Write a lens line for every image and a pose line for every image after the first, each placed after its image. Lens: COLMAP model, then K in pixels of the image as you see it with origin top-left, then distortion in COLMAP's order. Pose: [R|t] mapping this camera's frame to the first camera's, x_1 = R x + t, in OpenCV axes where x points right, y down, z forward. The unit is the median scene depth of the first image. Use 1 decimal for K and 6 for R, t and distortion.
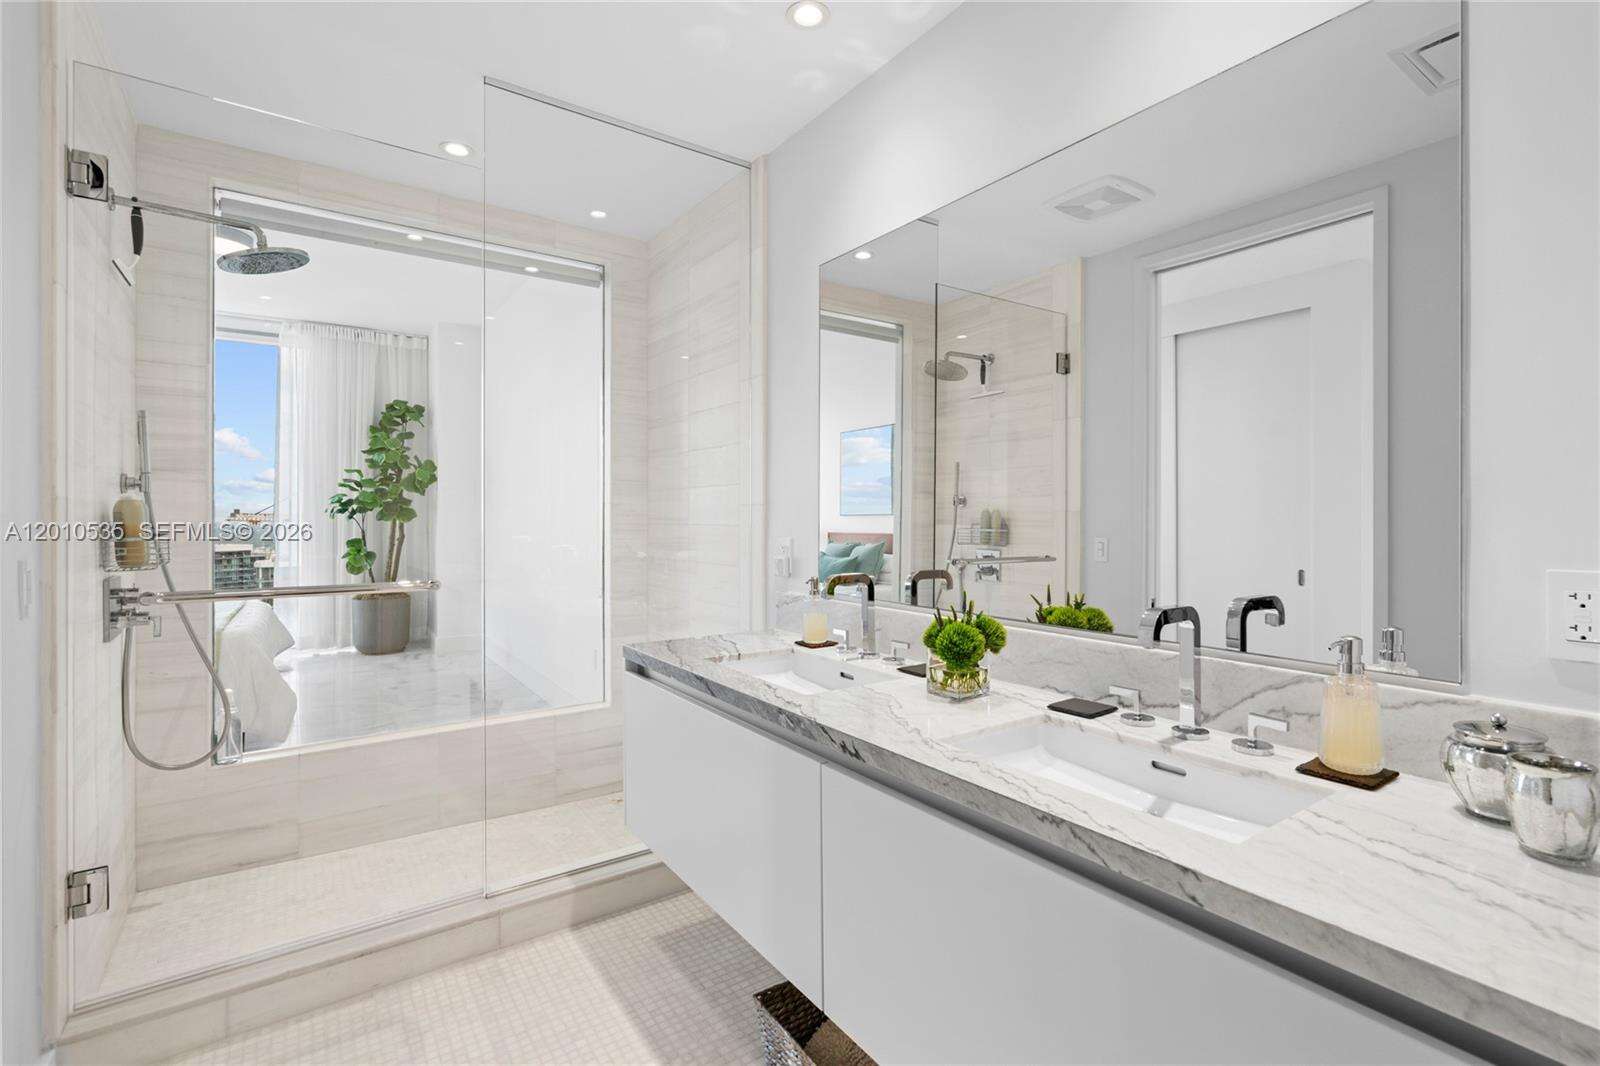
lens RADIAL K [[725.3, 0, 794.0], [0, 725.3, 517.5], [0, 0, 1]] dist [-0.015230, 0.004665]
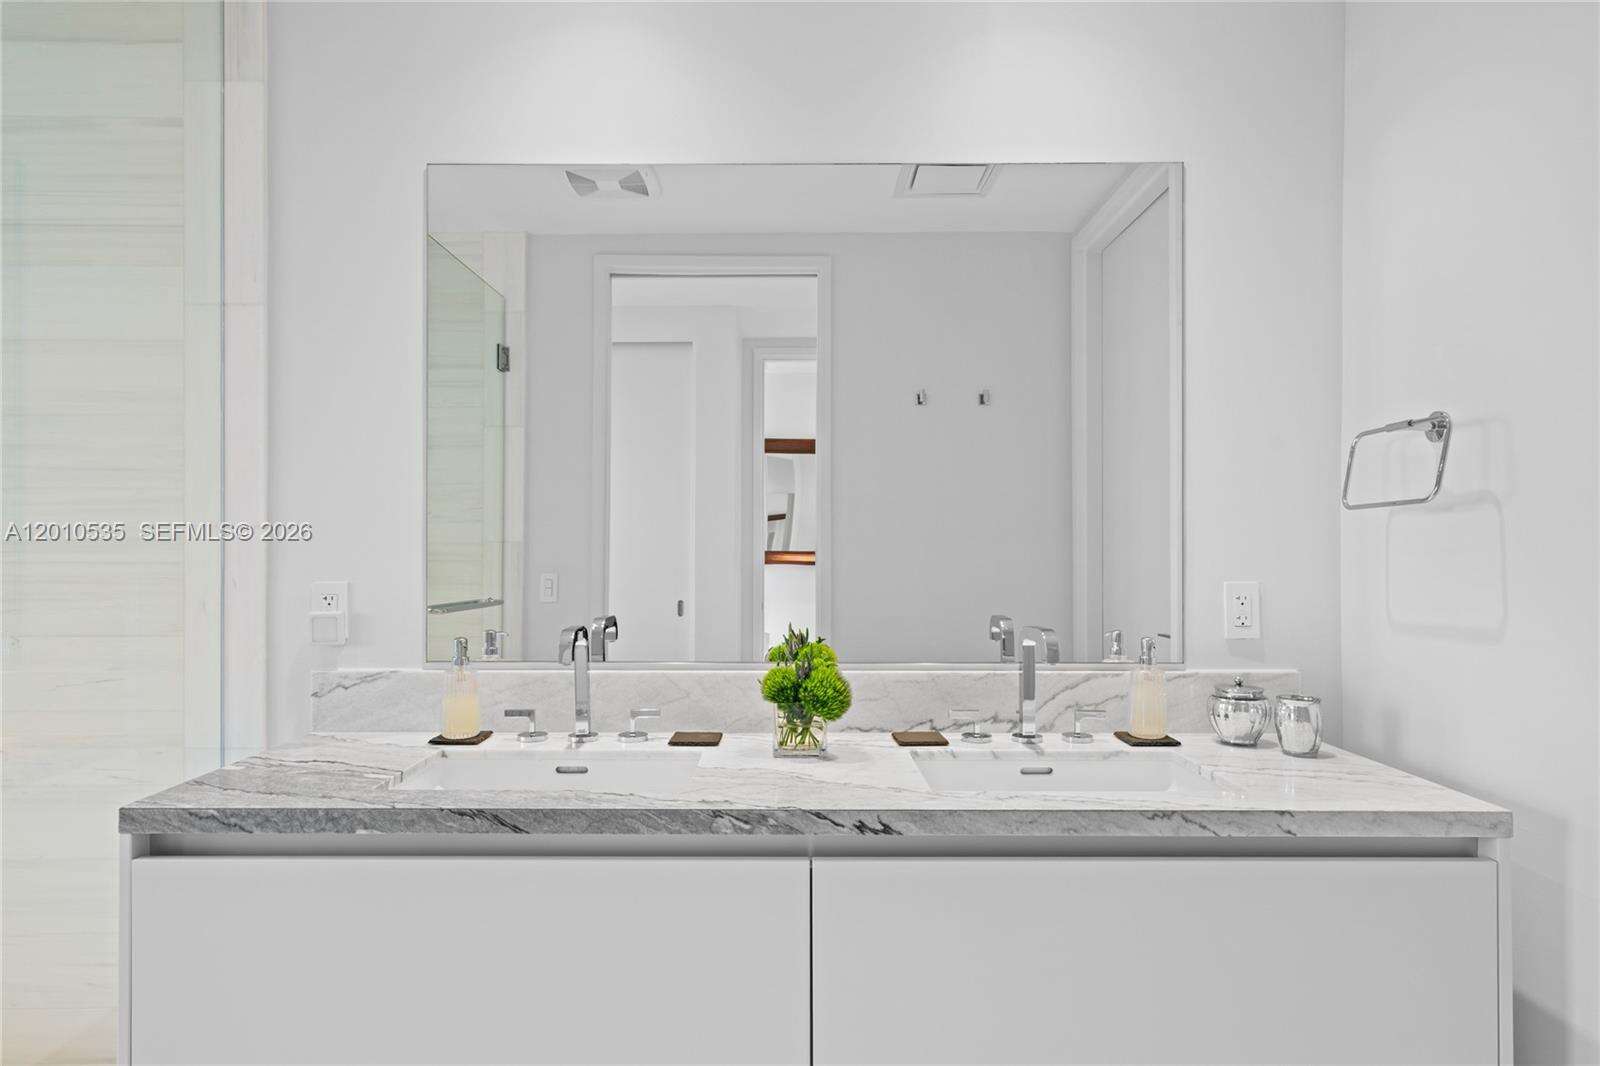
lens RADIAL K [[907.6, 0, 799.8], [0, 907.6, 551.7], [0, 0, 1]] dist [-0.001611, -0.000089]
pose [[0.576399, -0.000401, 0.817168, -0.749350], [-0.000458, 1.000000, 0.000814, 0.004028], [-0.817168, -0.000843, 0.576399, 0.428956]]
